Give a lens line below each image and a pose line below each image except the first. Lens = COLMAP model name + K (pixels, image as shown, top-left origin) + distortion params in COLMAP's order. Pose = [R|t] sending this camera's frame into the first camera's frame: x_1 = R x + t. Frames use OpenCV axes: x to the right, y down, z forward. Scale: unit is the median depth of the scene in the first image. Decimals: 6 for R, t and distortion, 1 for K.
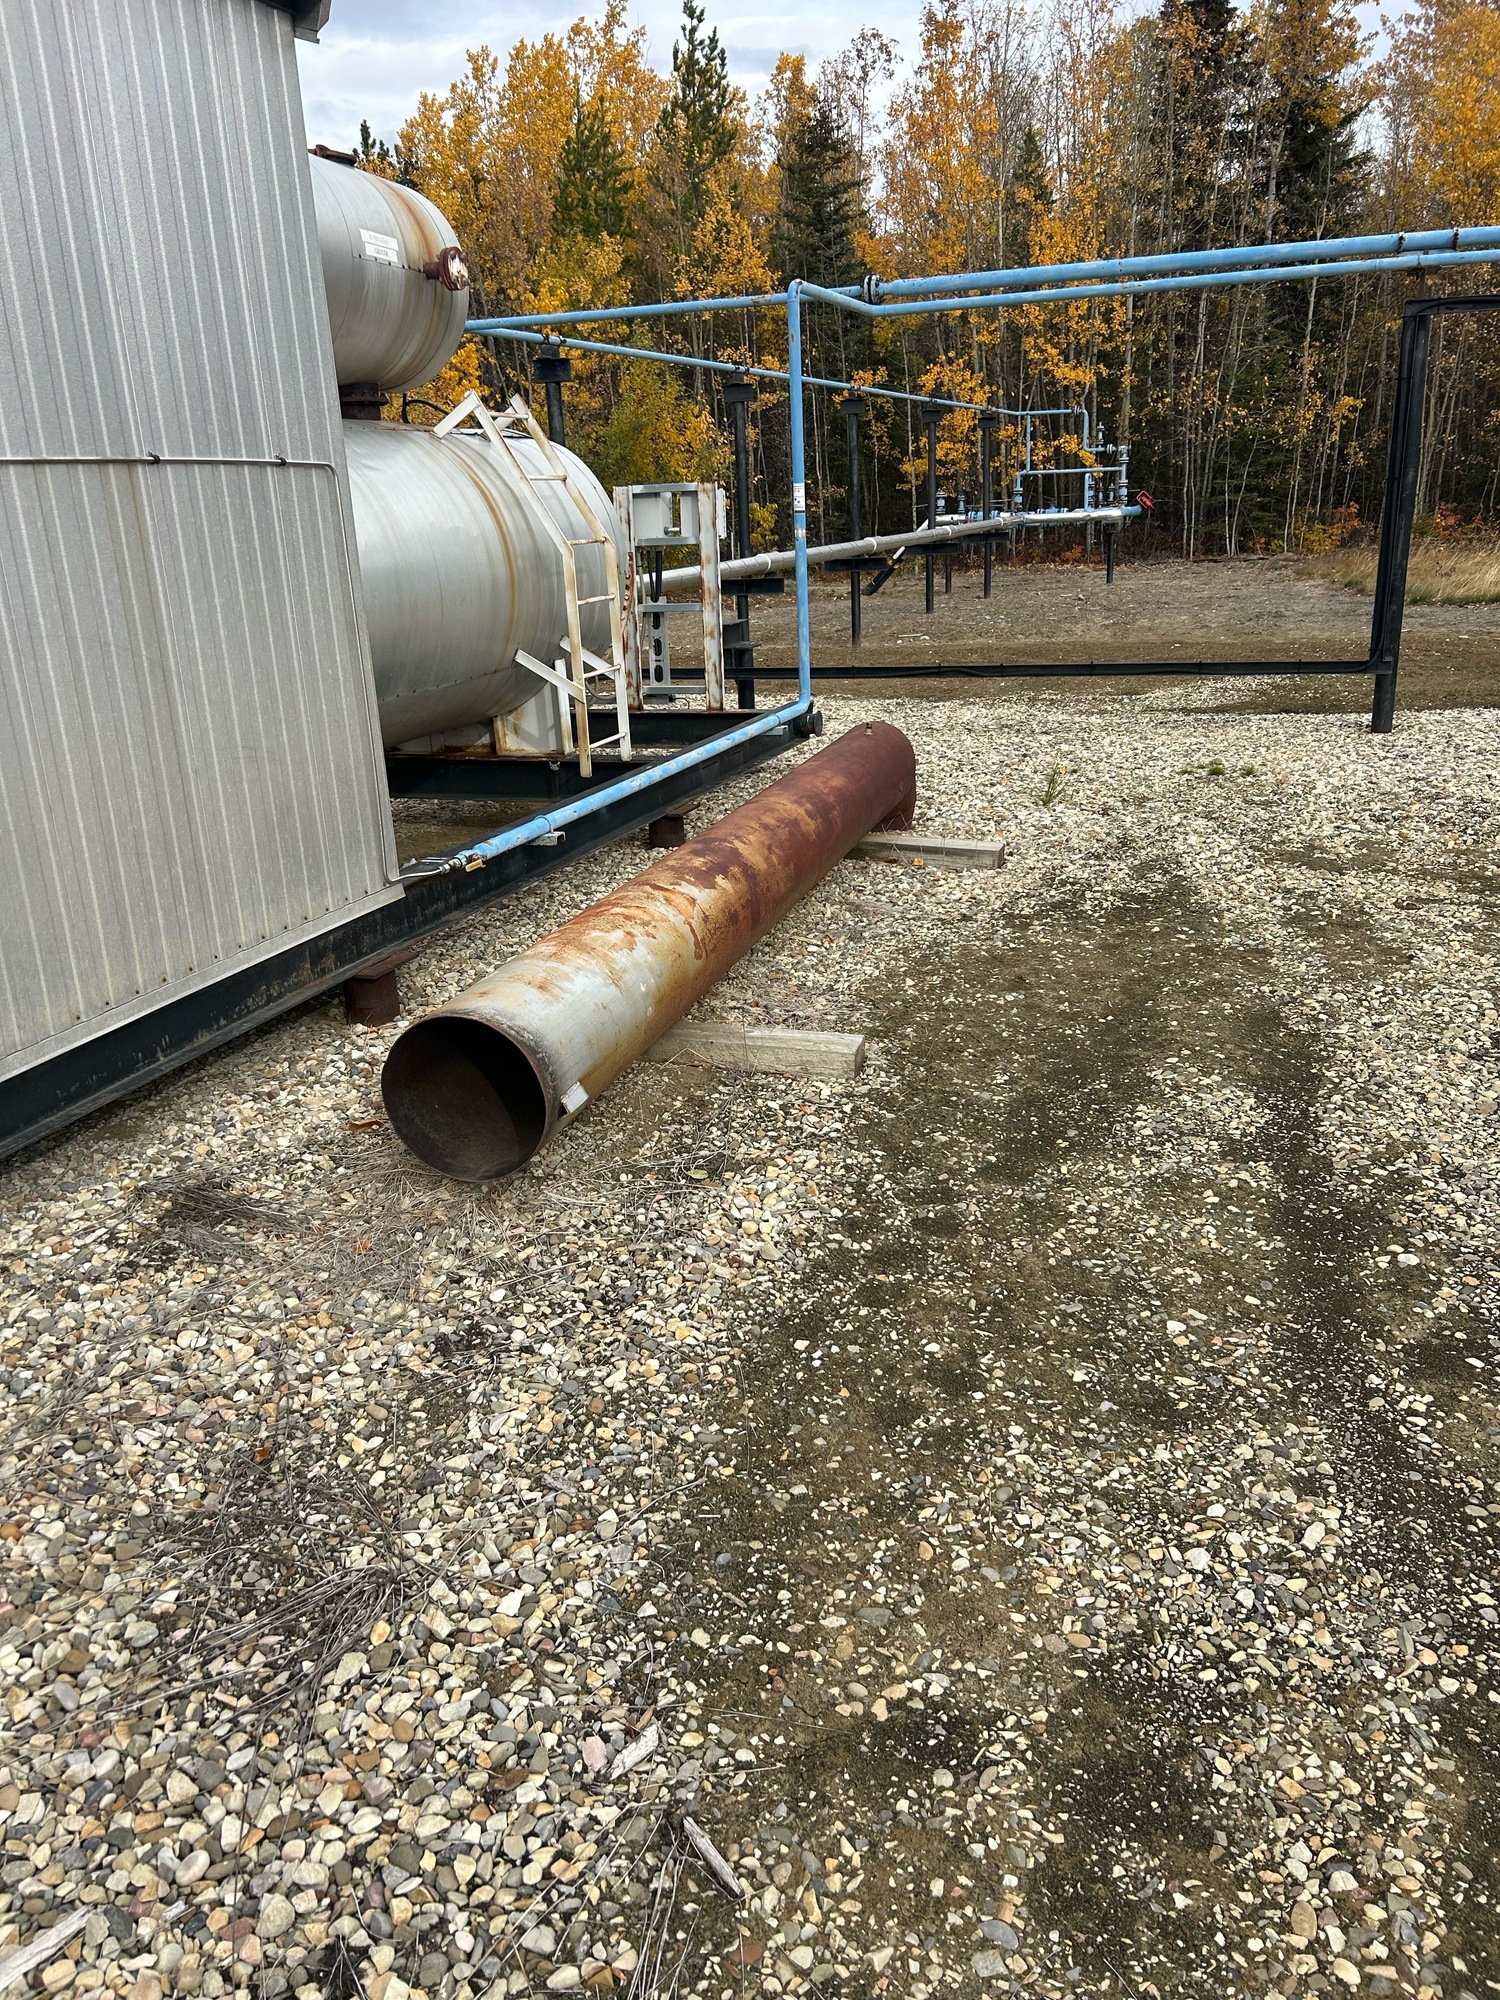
lens RADIAL K [[1495.1, 0, 751.8], [0, 1495.1, 1007.2], [0, 0, 1]] dist [0.025595, -0.024746]
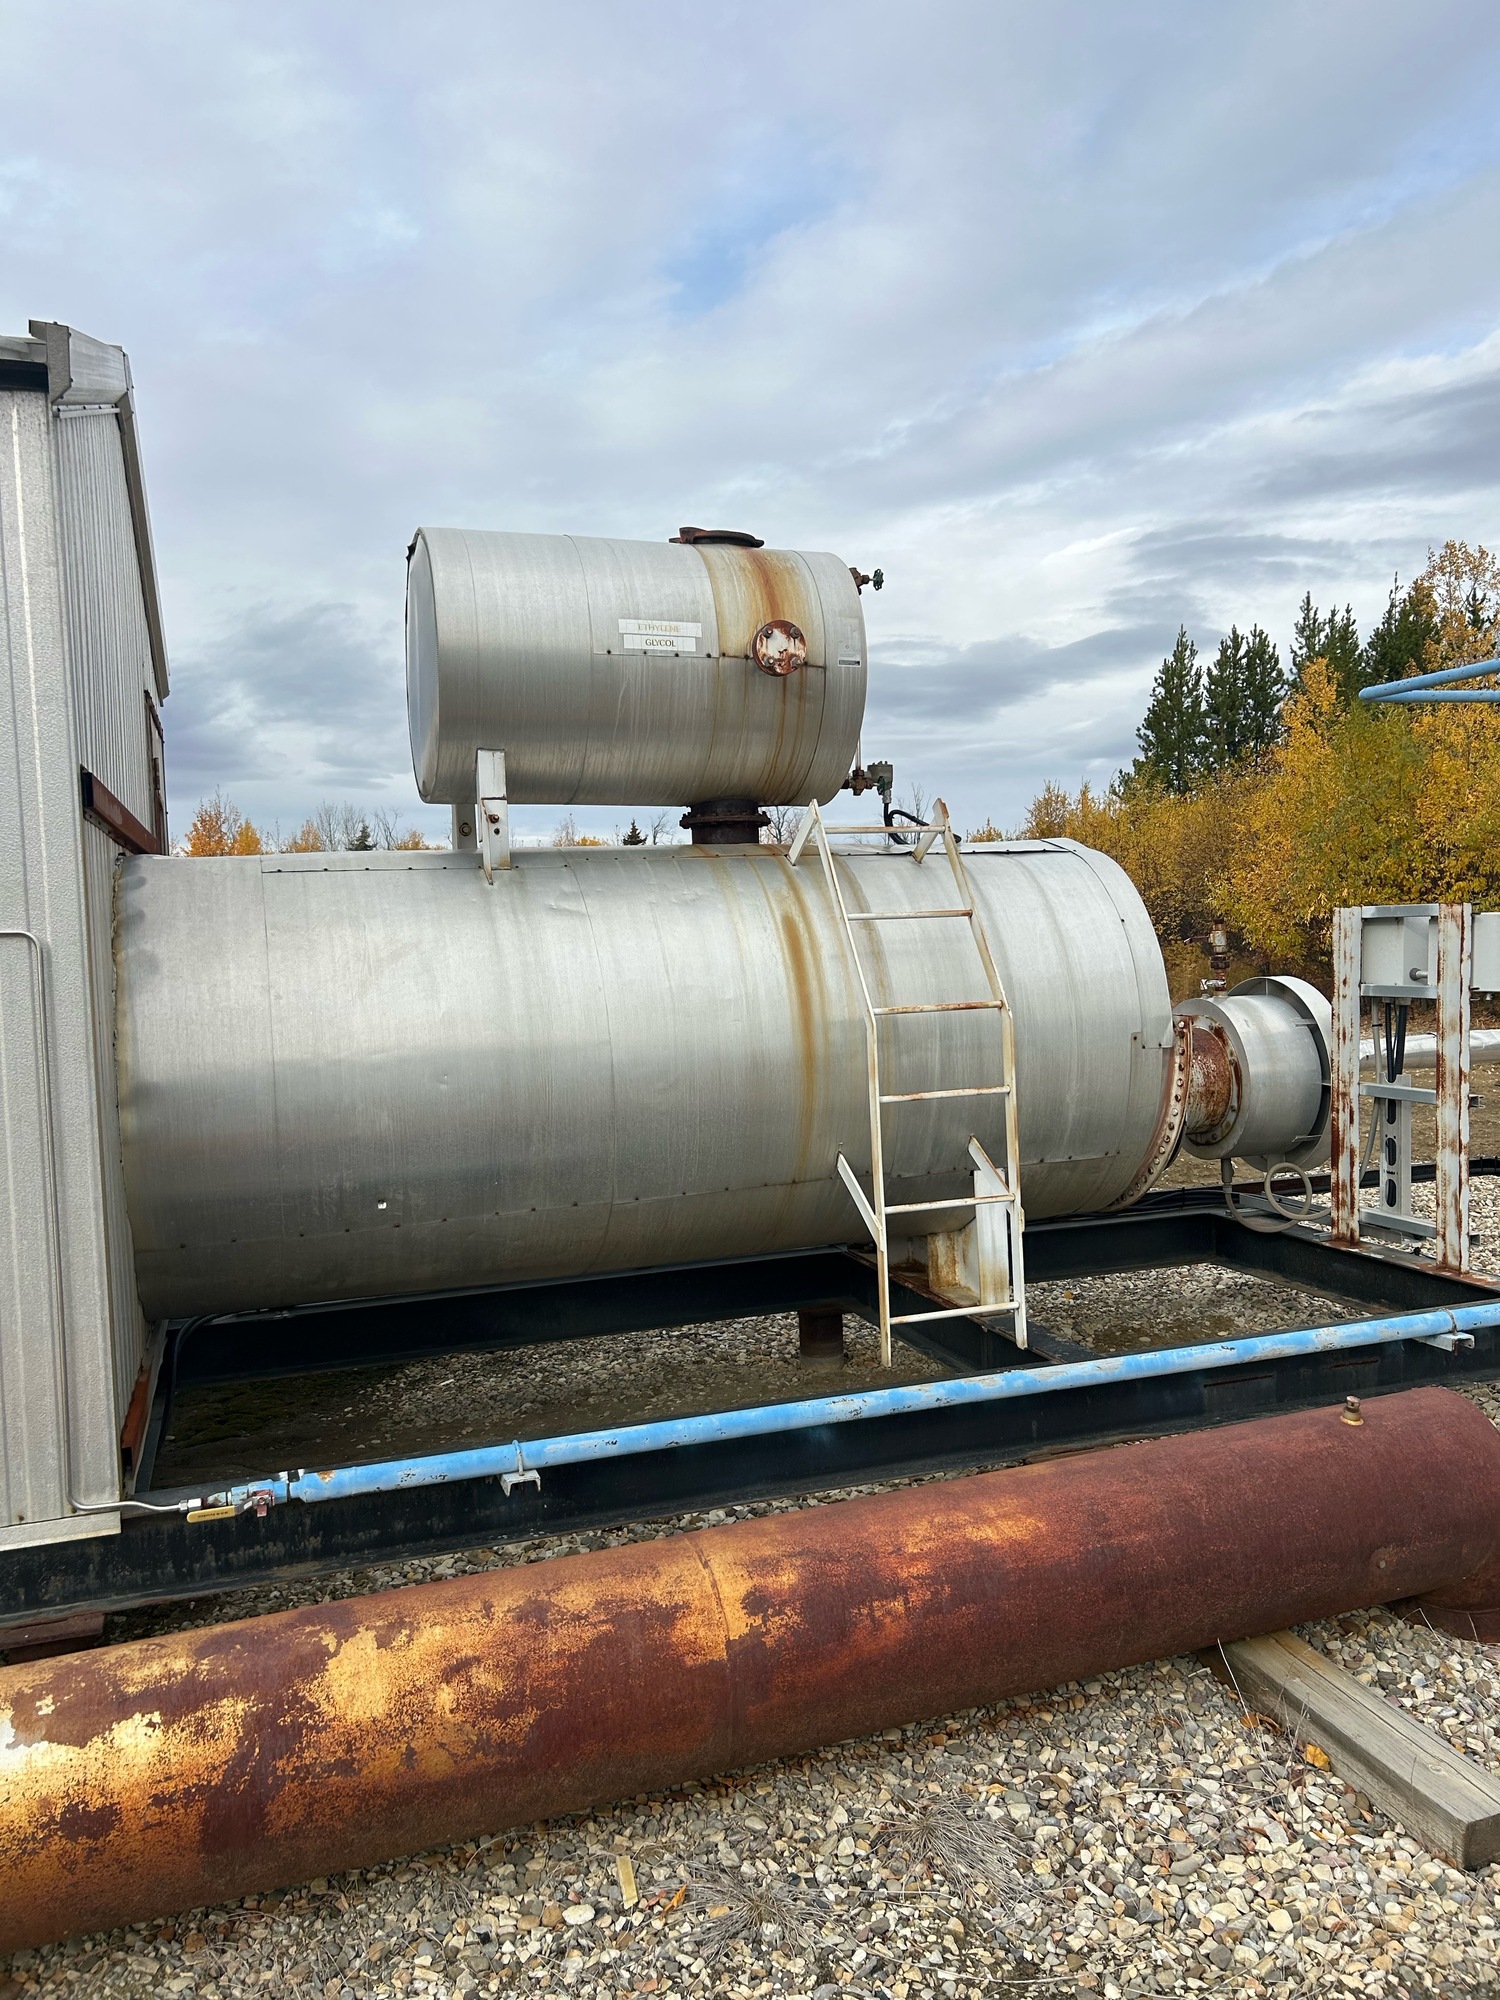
lens RADIAL K [[1495.1, 0, 748.6], [0, 1495.1, 989.3], [0, 0, 1]] dist [0.025595, -0.024746]
pose [[0.619192, 0.052821, -0.783461, 0.359895], [-0.242983, 0.961654, -0.127202, -0.227923], [0.746699, 0.269130, 0.608283, 0.571878]]
